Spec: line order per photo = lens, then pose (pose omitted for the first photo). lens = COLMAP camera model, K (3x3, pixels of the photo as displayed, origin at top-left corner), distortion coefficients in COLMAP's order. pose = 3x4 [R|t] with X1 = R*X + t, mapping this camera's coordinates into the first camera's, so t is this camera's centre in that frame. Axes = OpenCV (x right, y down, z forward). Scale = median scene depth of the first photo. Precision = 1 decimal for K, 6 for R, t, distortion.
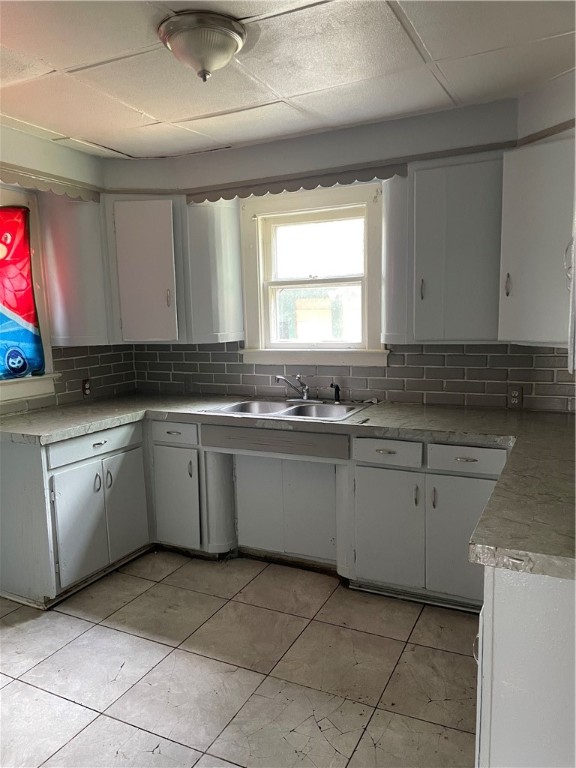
lens RADIAL K [[590.8, 0, 287.8], [0, 590.8, 388.1], [0, 0, 1]] dist [0.090947, -0.124643]
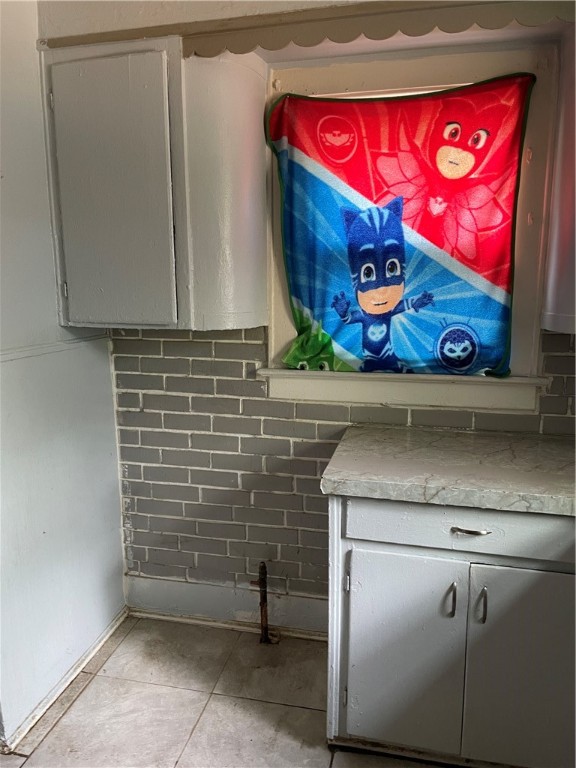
lens RADIAL K [[590.8, 0, 287.8], [0, 590.8, 388.1], [0, 0, 1]] dist [0.090947, -0.124643]
pose [[0.207464, 0.194564, -0.958699, 0.104984], [-0.128387, 0.976960, 0.170487, -0.086313], [0.969781, 0.087715, 0.227664, 0.695864]]
